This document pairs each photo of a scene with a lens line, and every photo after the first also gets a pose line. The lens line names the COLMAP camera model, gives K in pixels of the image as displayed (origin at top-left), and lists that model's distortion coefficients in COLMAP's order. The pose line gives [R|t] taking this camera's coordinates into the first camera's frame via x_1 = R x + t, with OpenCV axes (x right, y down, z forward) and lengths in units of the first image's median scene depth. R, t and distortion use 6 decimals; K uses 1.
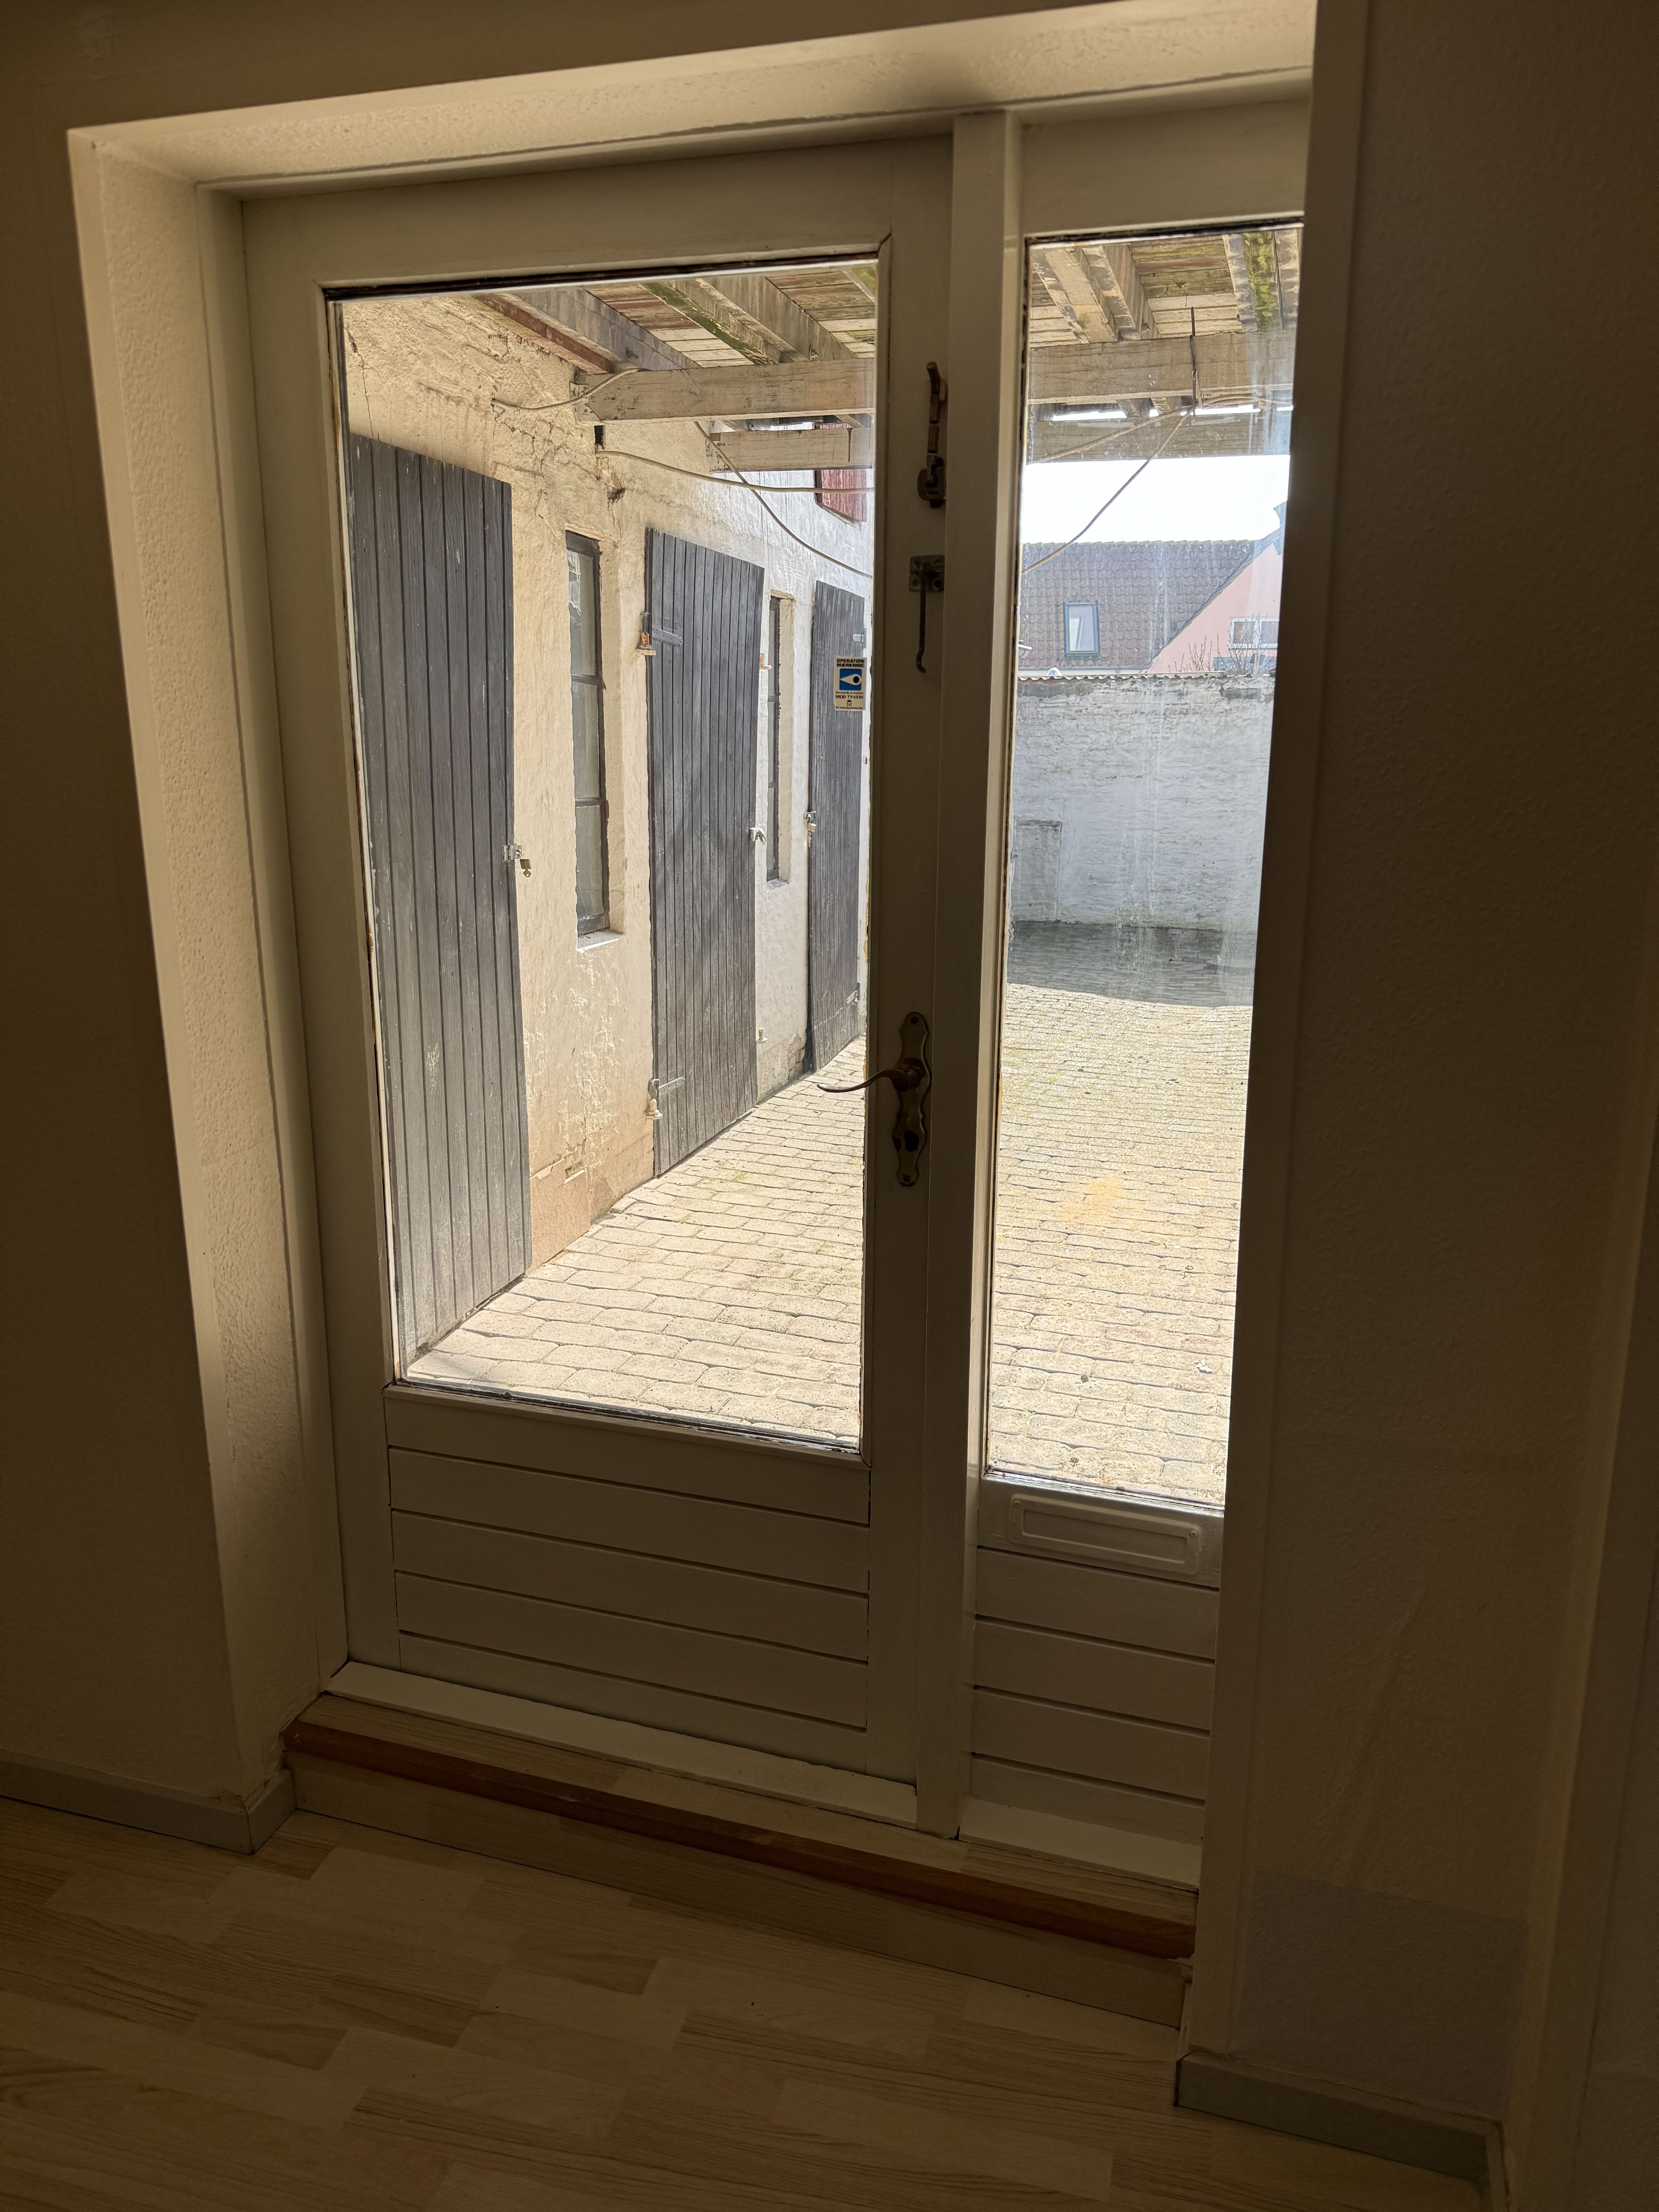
lens RADIAL K [[1563.3, 0, 825.8], [0, 1563.3, 1110.0], [0, 0, 1]] dist [0.072586, -0.044151]
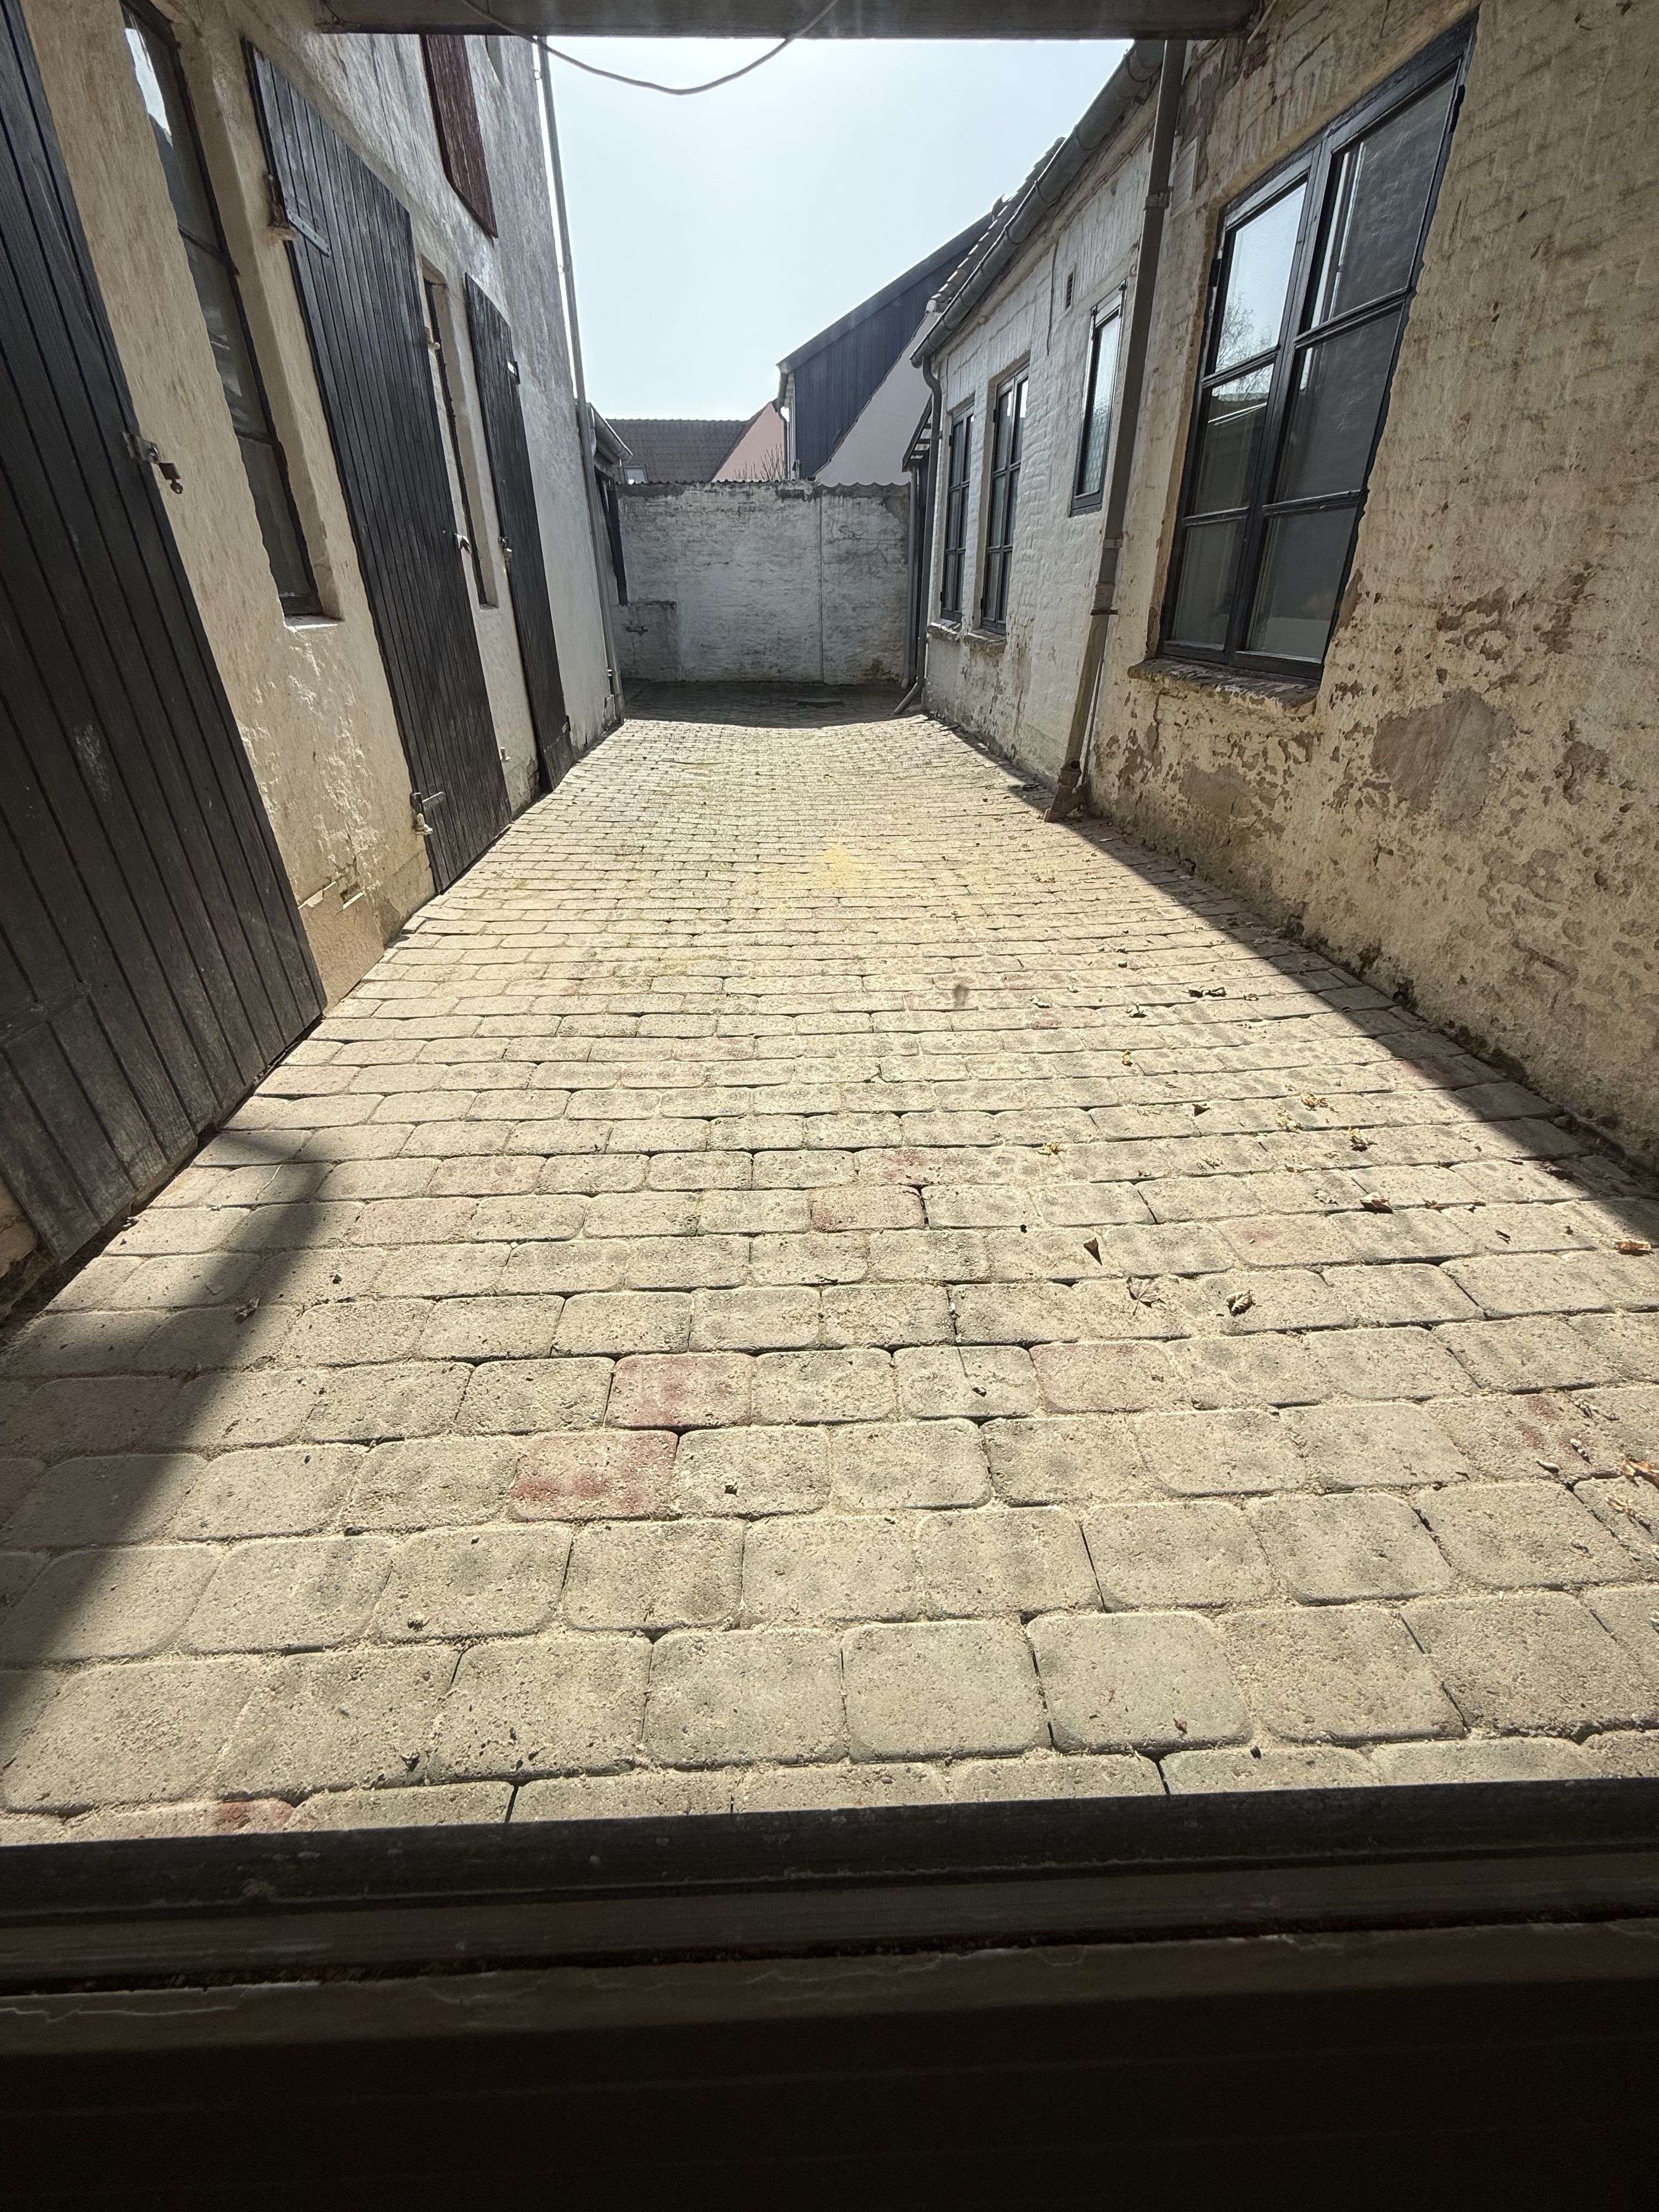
lens RADIAL K [[892.1, 0, 834.6], [0, 892.1, 1109.0], [0, 0, 1]] dist [-0.010756, -0.000204]
pose [[0.940410, -0.191135, 0.281242, -0.062550], [0.099527, 0.945571, 0.309823, 0.024070], [-0.325153, -0.263369, 0.908247, 0.388746]]
